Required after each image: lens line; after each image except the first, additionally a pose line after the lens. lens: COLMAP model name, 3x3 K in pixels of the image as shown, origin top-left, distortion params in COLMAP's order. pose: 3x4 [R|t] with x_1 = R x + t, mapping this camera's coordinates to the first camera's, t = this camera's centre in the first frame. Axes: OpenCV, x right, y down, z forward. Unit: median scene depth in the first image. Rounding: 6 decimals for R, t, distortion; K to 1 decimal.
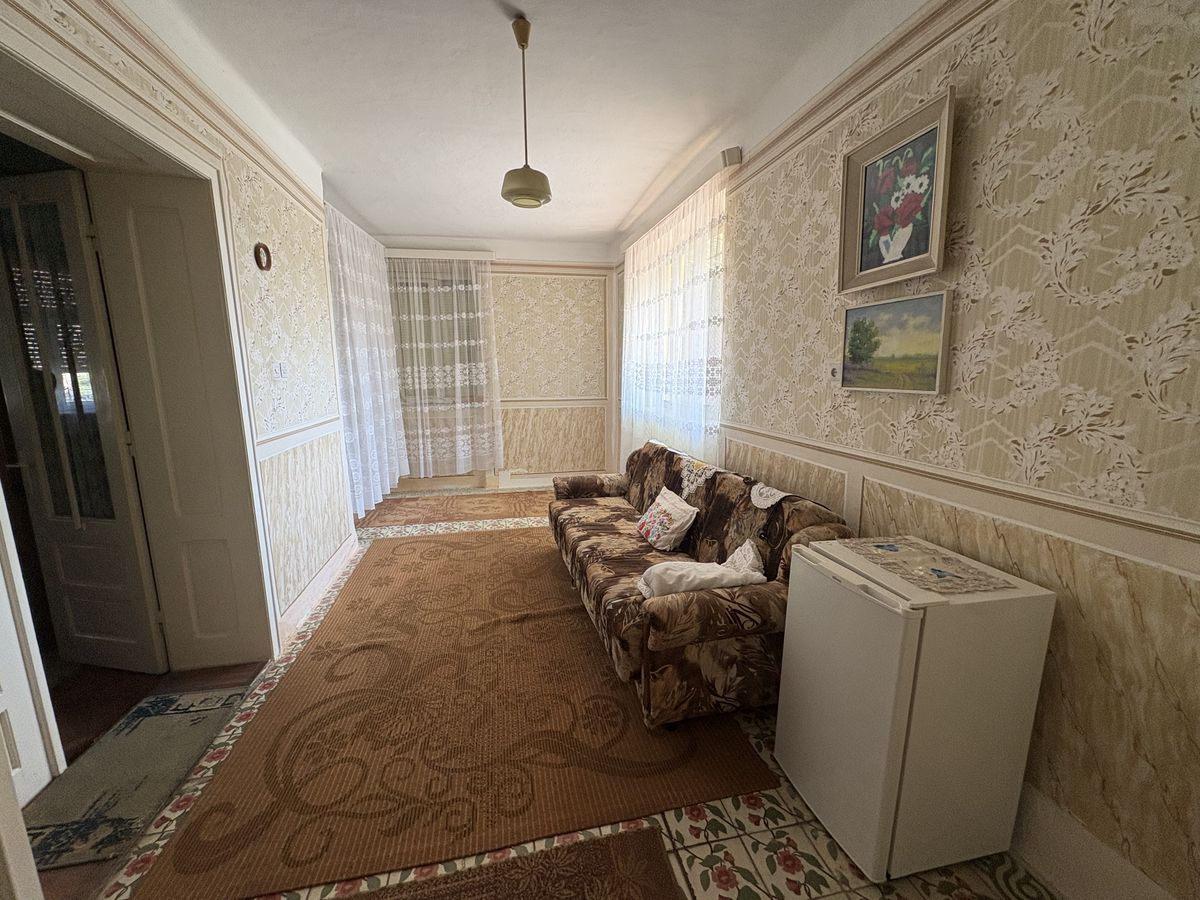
lens RADIAL K [[477.9, 0, 600.3], [0, 477.9, 452.0], [0, 0, 1]] dist [-0.000390, 0.000288]
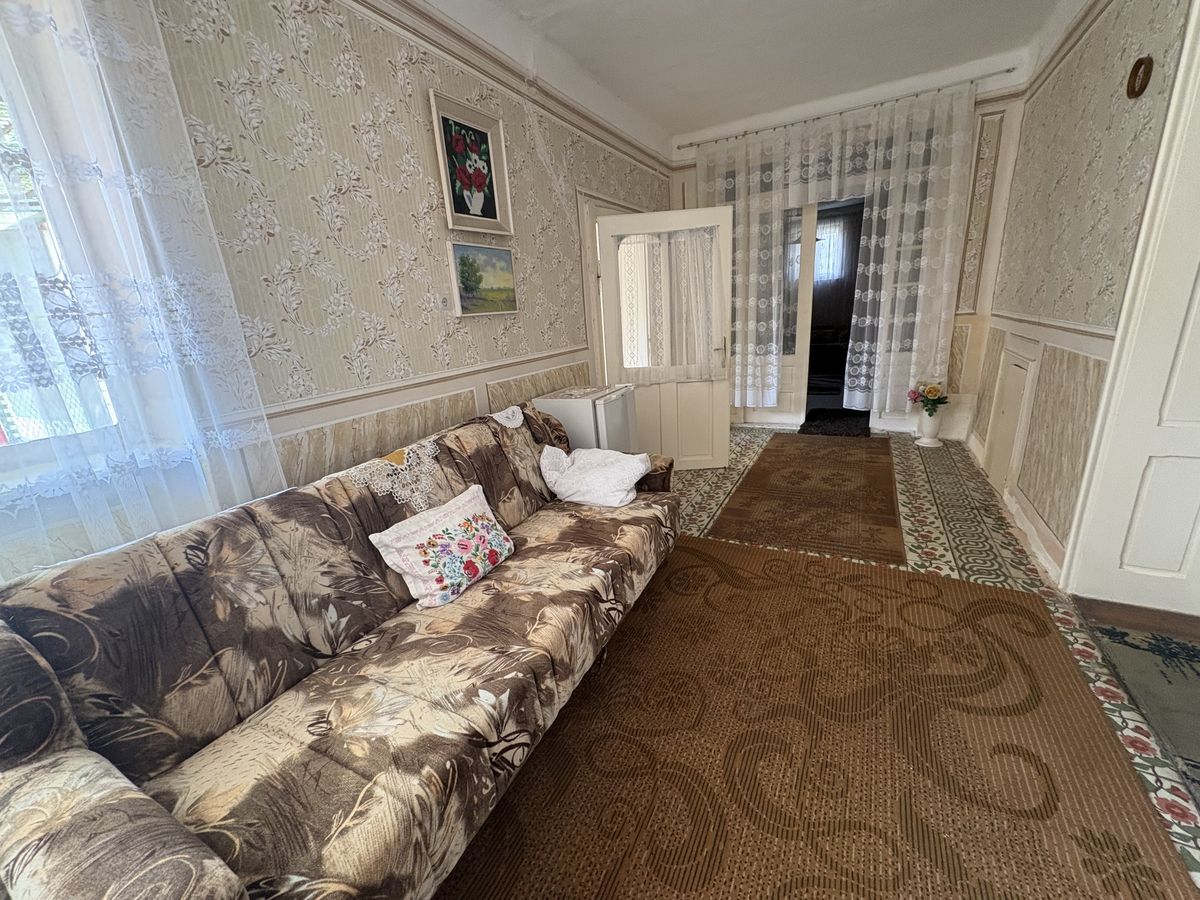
lens RADIAL K [[477.9, 0, 600.3], [0, 477.9, 452.0], [0, 0, 1]] dist [-0.000390, 0.000288]
pose [[-0.756065, -0.128359, 0.641786, -0.582962], [0.187165, 0.897228, 0.399940, -0.263953], [-0.627164, 0.422501, -0.654338, 1.882271]]
